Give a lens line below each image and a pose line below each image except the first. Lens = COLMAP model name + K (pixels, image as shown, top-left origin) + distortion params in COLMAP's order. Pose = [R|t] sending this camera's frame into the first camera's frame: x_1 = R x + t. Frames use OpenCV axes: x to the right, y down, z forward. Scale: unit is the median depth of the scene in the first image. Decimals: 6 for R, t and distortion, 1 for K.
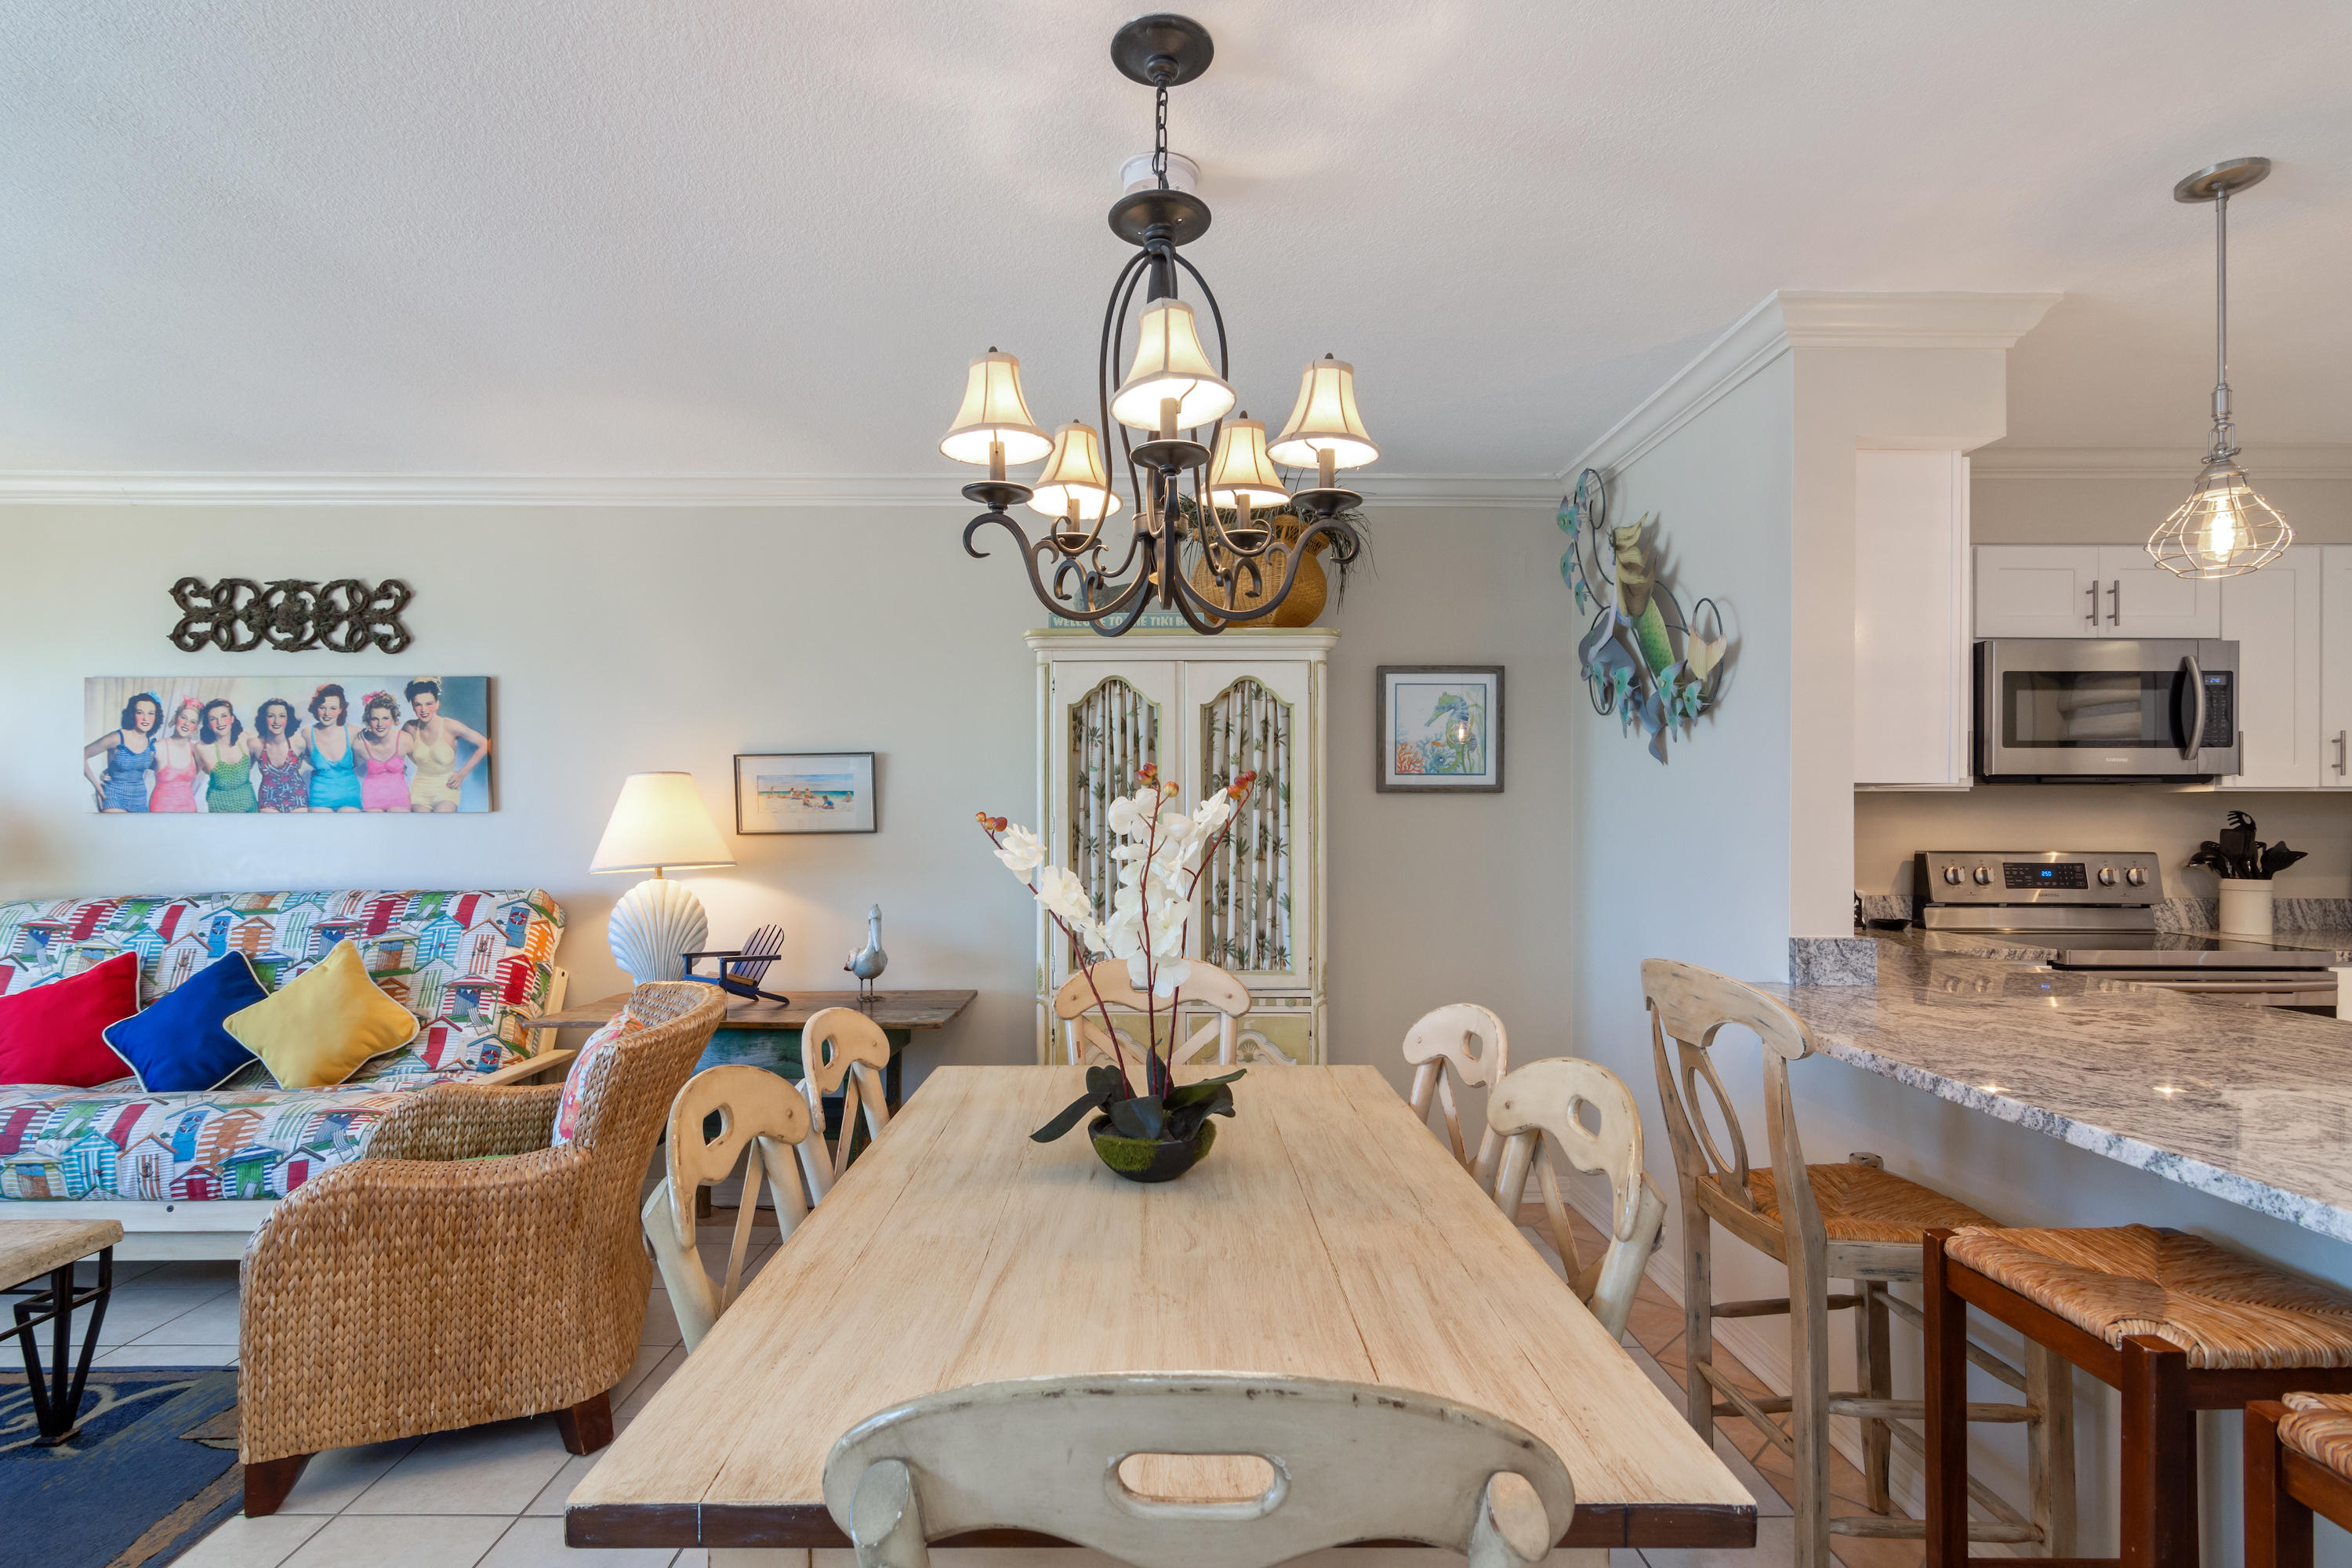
lens RADIAL K [[1143.4, 0, 1146.9], [0, 1143.4, 814.0], [0, 0, 1]] dist [-0.006770, 0.005779]
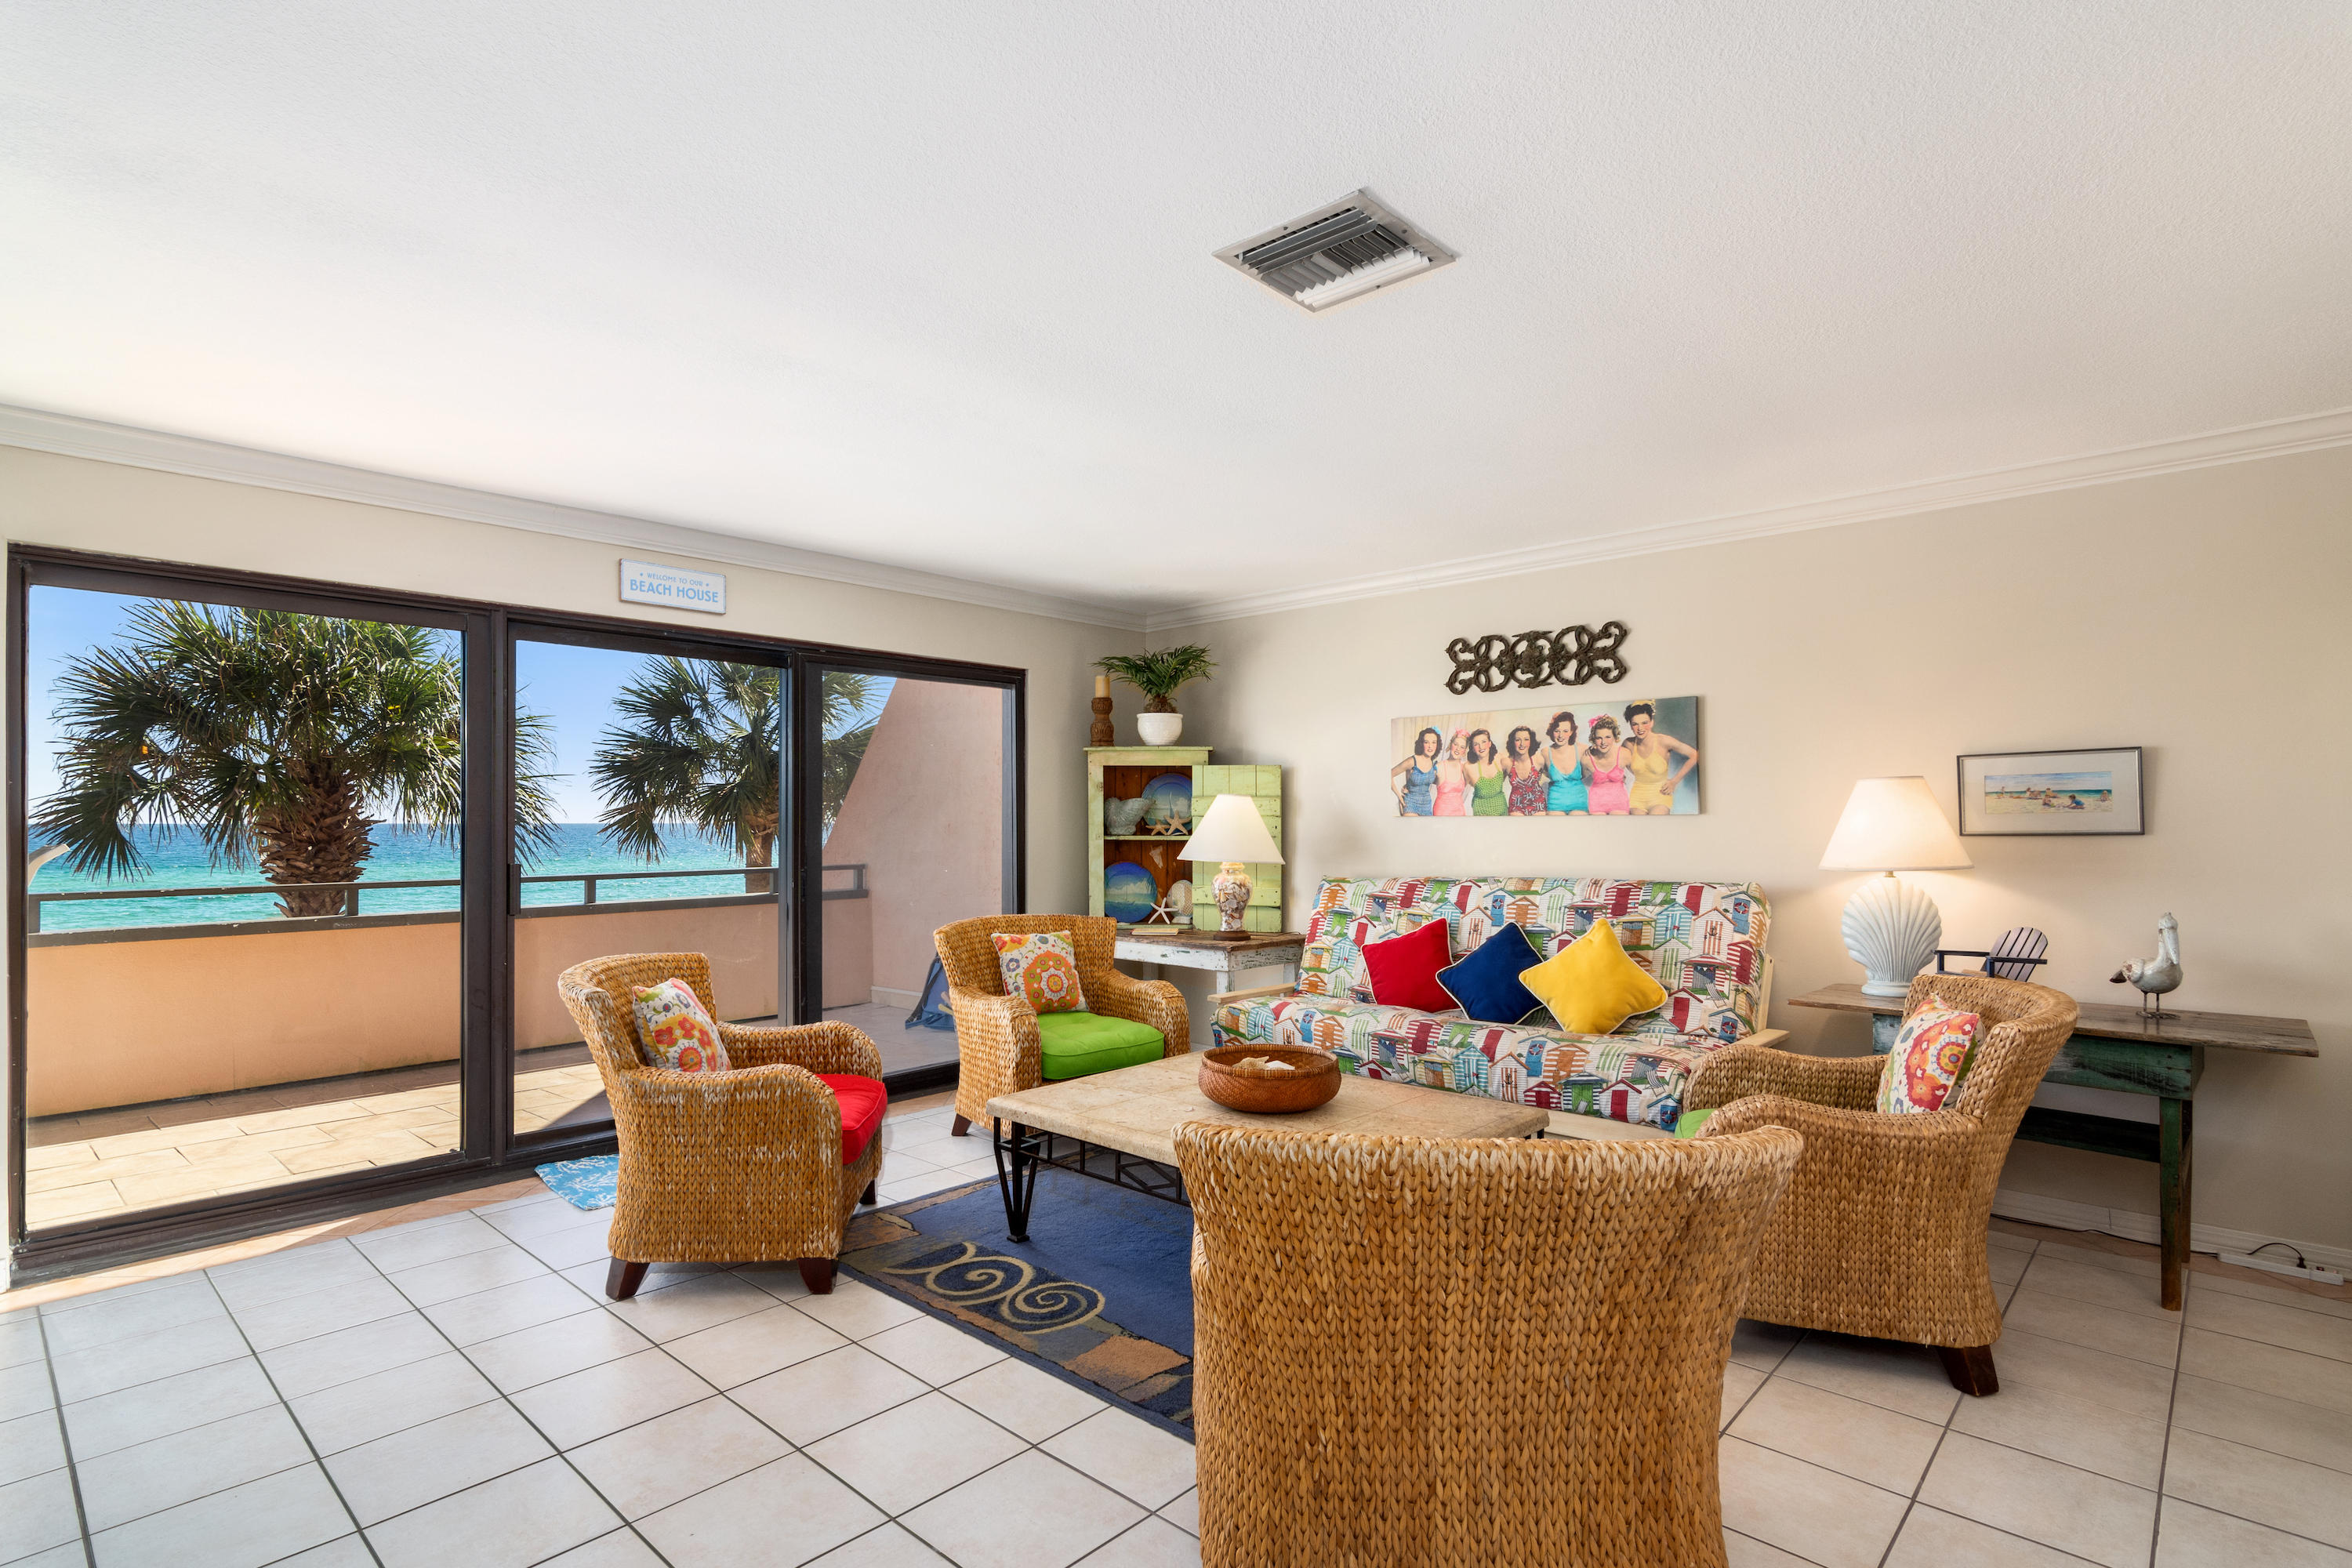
lens RADIAL K [[1141.8, 0, 1161.2], [0, 1141.8, 818.2], [0, 0, 1]] dist [-0.002667, 0.001256]
pose [[0.729489, -0.002818, -0.683987, -0.198351], [0.002976, 0.999995, -0.000946, 0.001643], [0.683986, -0.001346, 0.729494, -0.216866]]
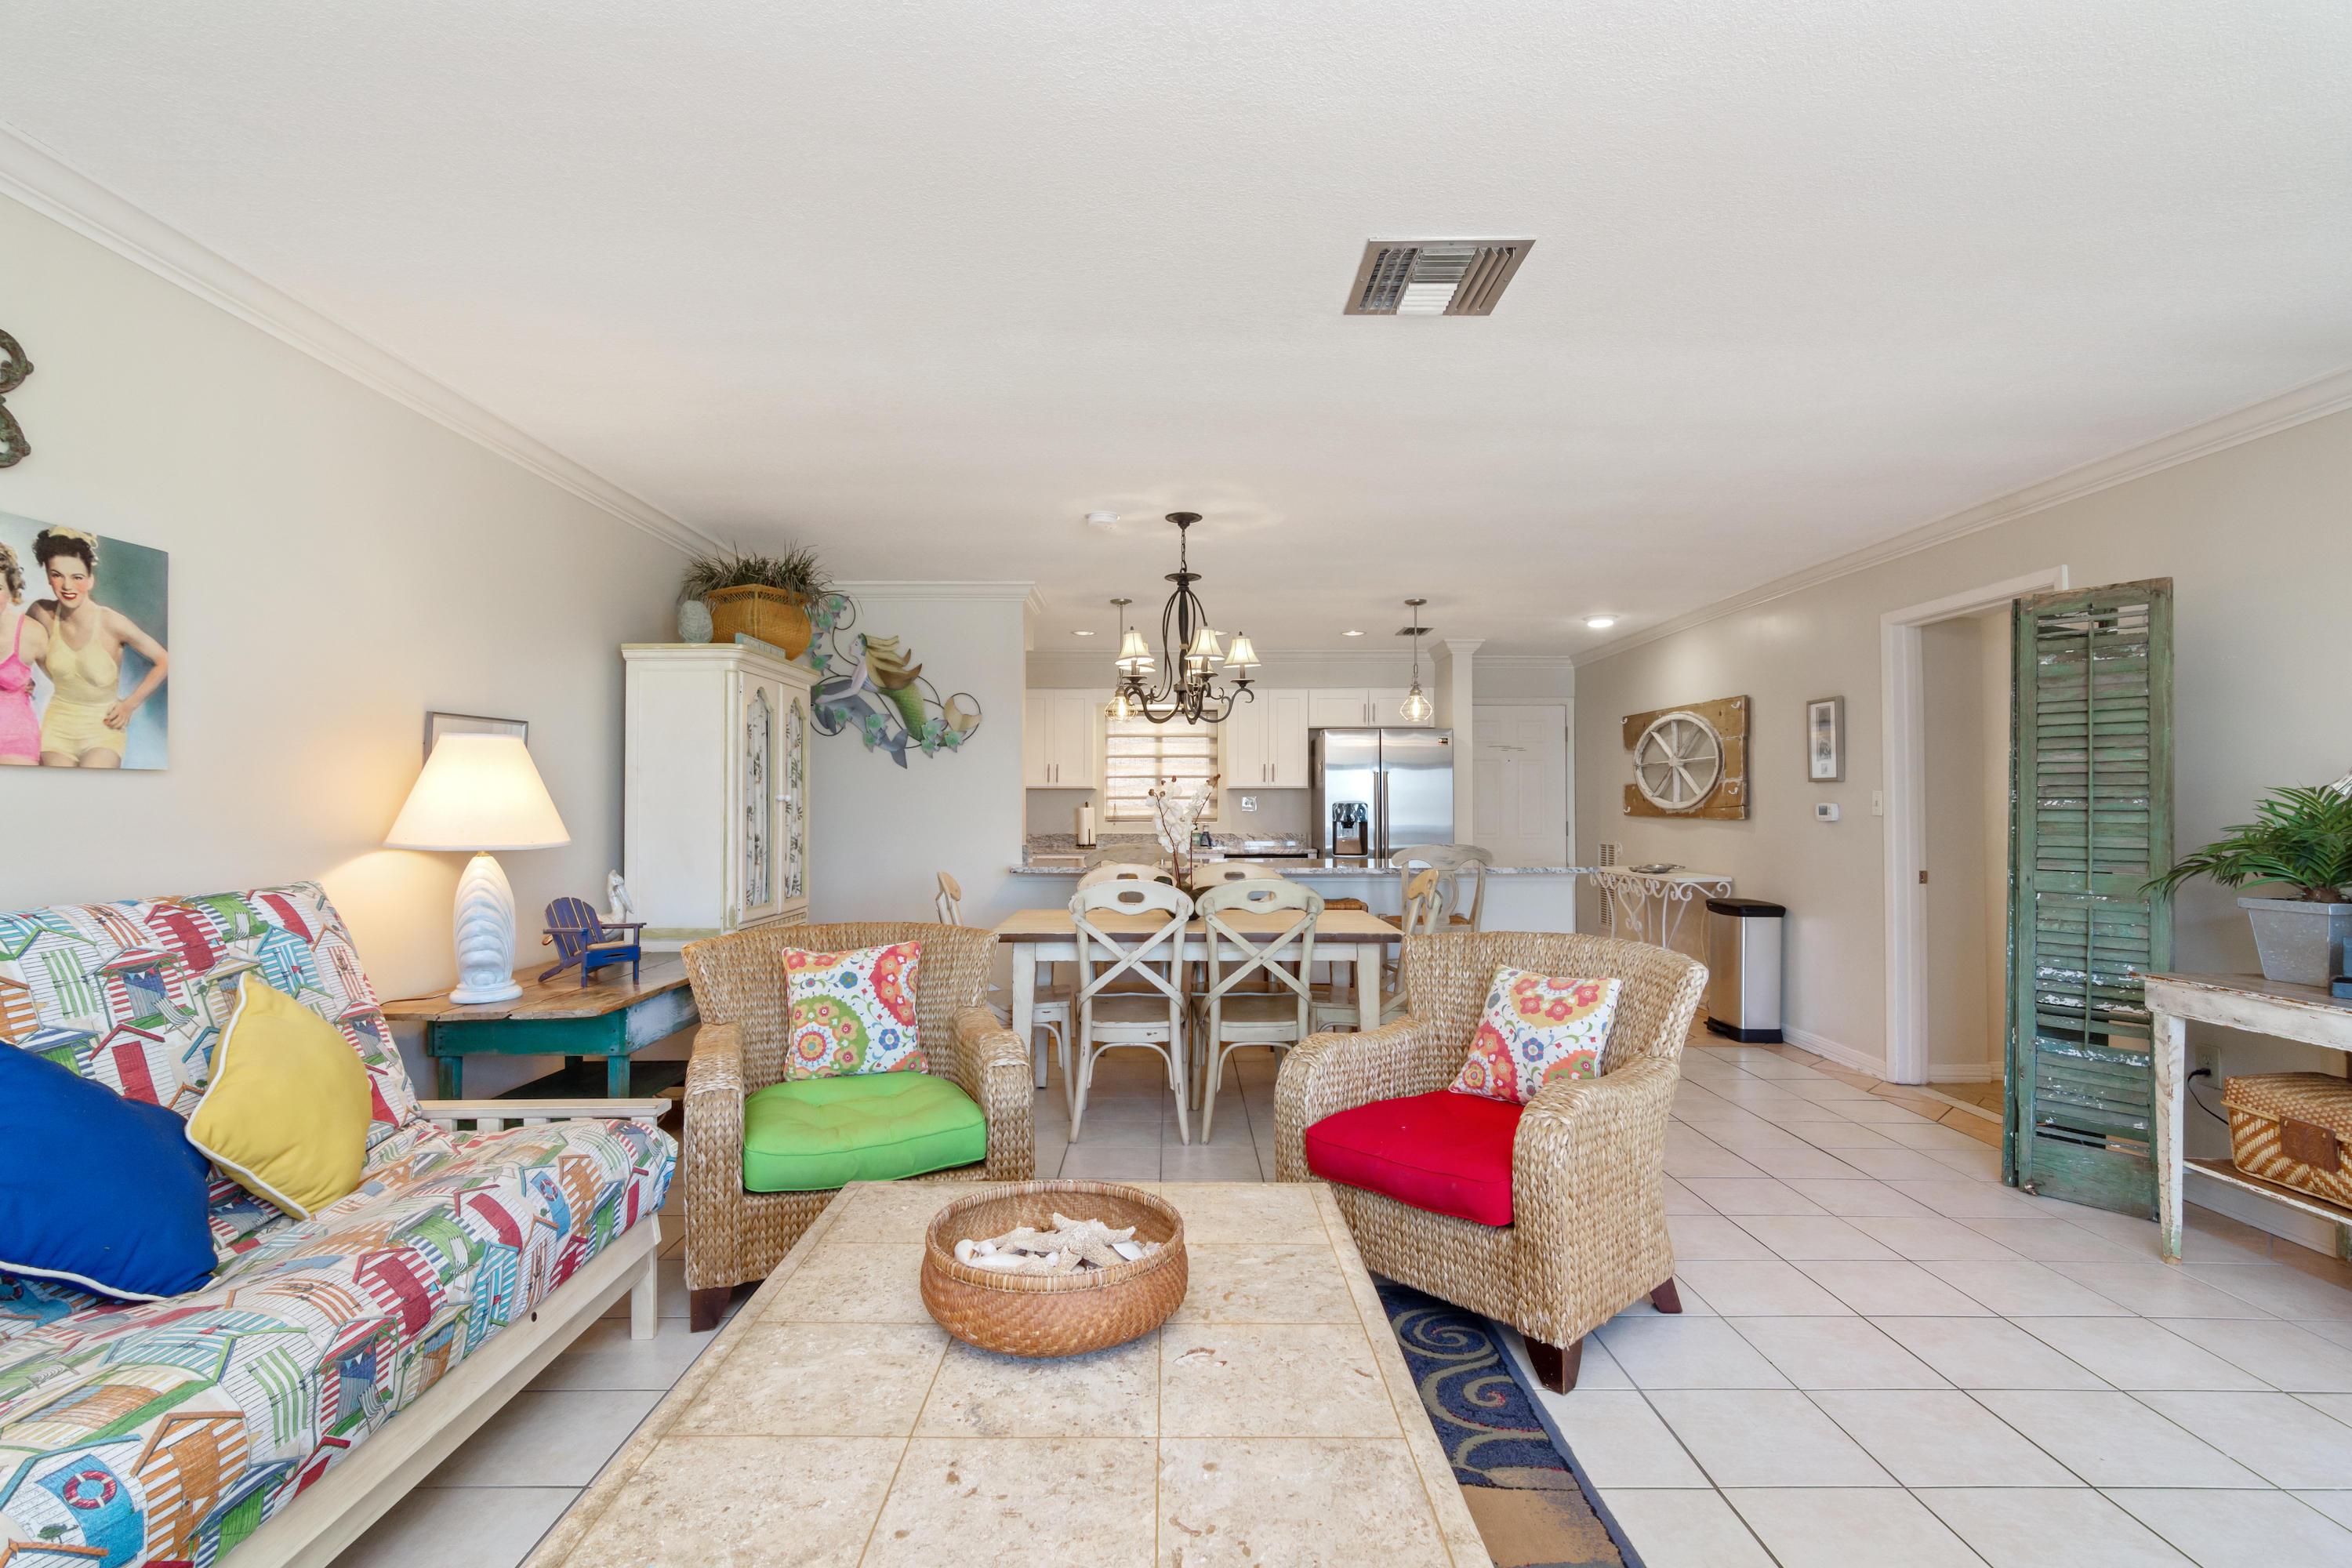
lens RADIAL K [[1127.9, 0, 1171.8], [0, 1127.9, 793.2], [0, 0, 1]] dist [-0.002227, 0.000550]
pose [[-0.005165, 0.011831, 0.999917, -1.268601], [-0.002256, 0.999927, -0.011843, 0.017886], [-0.999984, -0.002317, -0.005138, 0.484252]]
